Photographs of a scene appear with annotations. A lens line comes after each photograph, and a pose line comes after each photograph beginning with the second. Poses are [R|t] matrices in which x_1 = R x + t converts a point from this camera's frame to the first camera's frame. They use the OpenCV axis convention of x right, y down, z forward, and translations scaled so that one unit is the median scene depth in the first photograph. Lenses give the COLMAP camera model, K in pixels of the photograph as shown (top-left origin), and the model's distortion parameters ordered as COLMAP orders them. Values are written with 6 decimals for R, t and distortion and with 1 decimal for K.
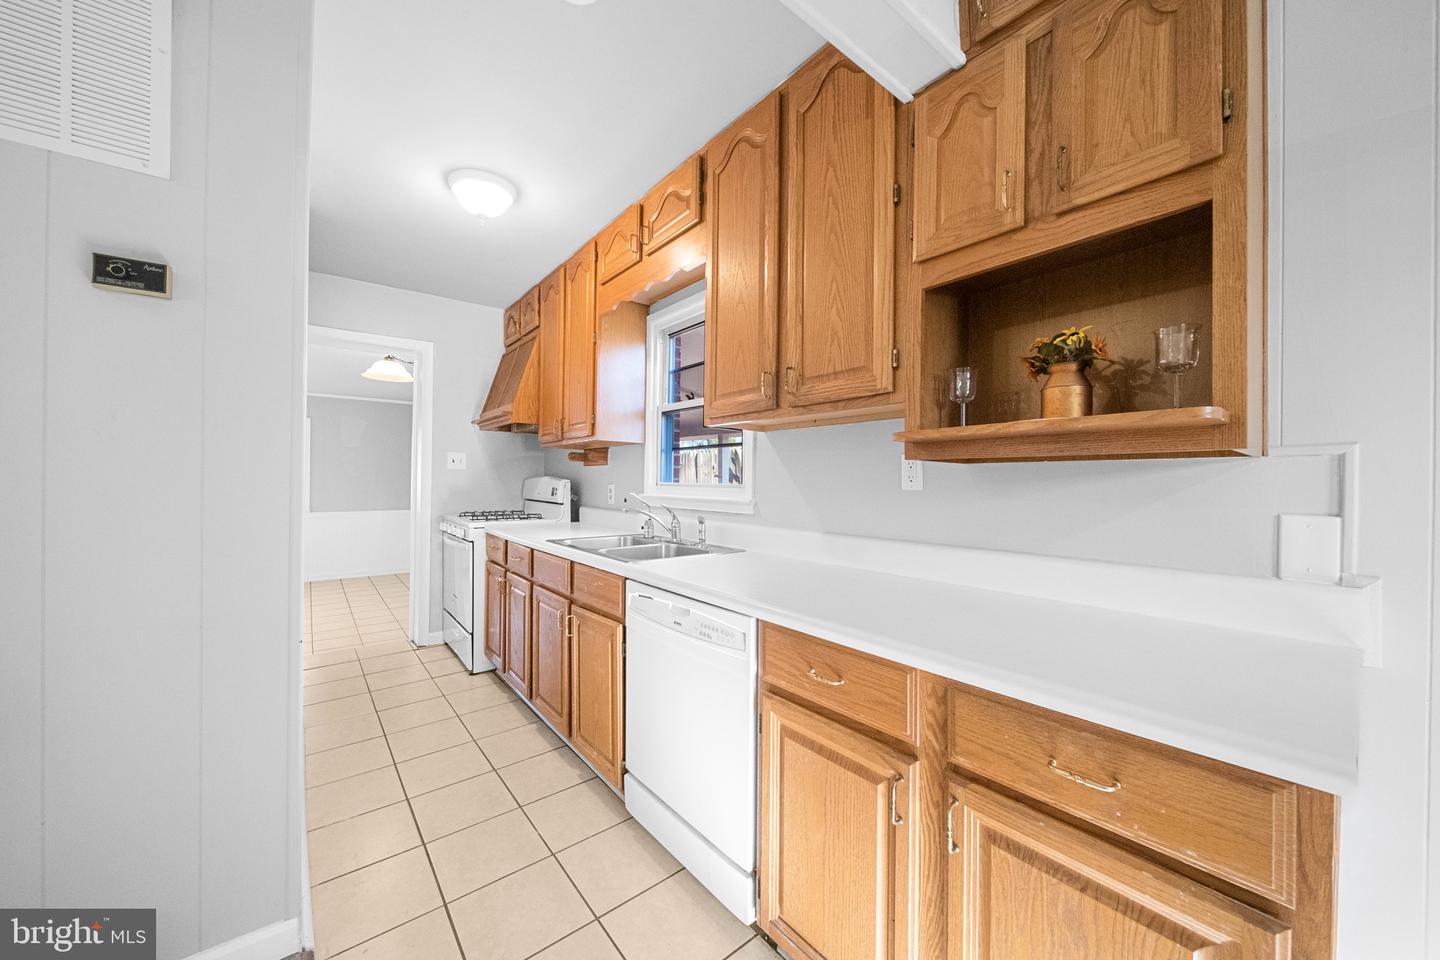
lens RADIAL K [[515.4, 0, 720.0], [0, 515.4, 480.0], [0, 0, 1]] dist [0.001116, -0.000116]
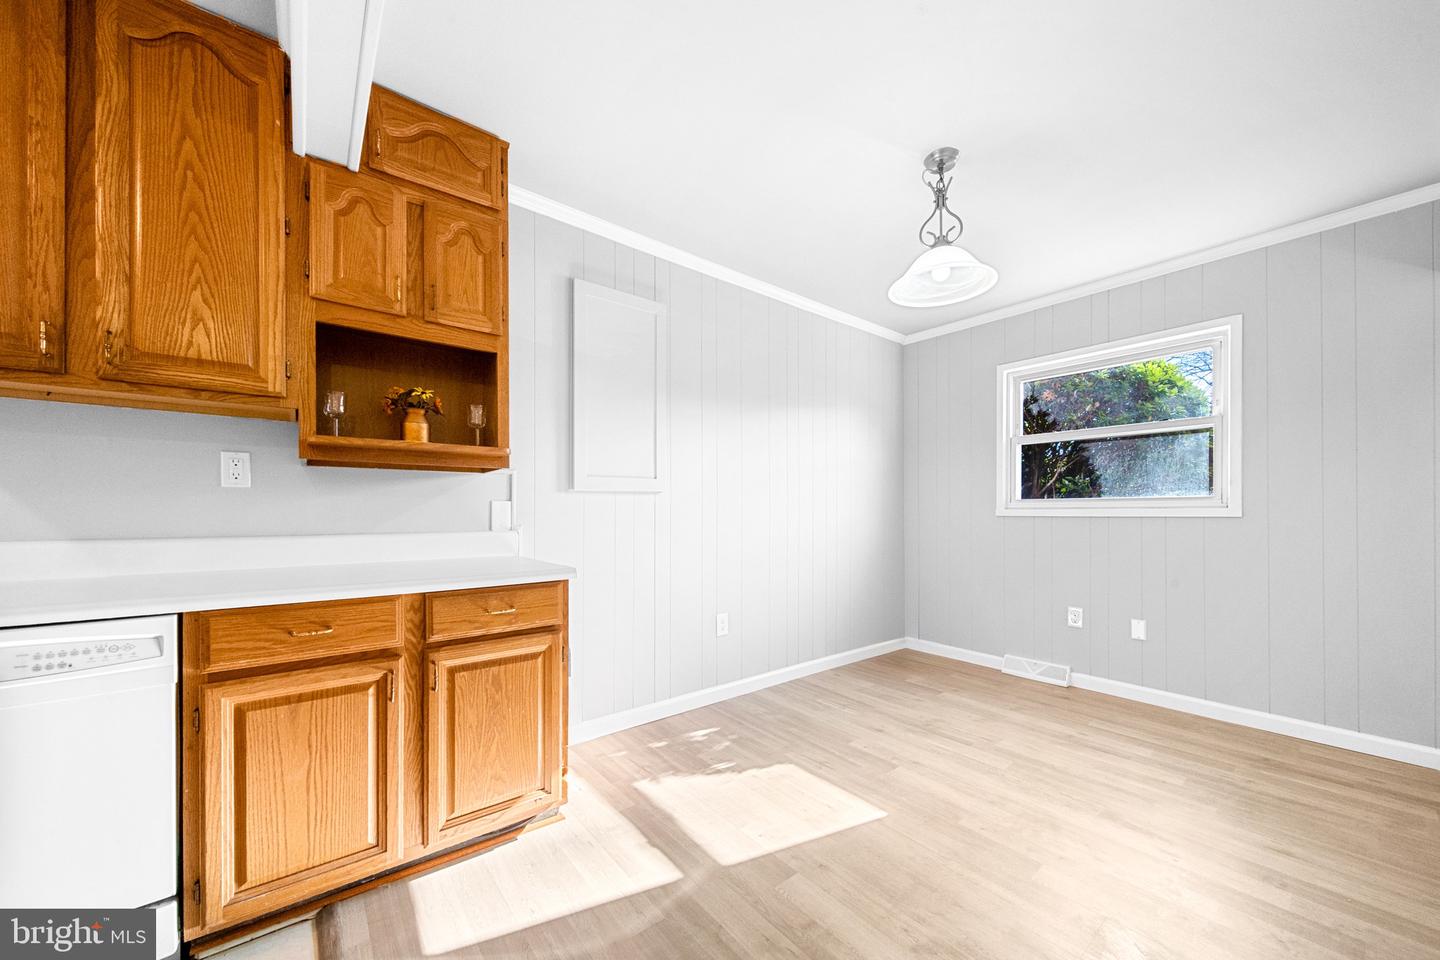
lens RADIAL K [[521.4, 0, 723.6], [0, 521.4, 488.3], [0, 0, 1]] dist [-0.000588, -0.000145]
pose [[-0.001668, 0.038015, 0.999276, -0.984221], [-0.002055, 0.999275, -0.038018, 0.086747], [-0.999996, -0.002117, -0.001588, 0.039623]]
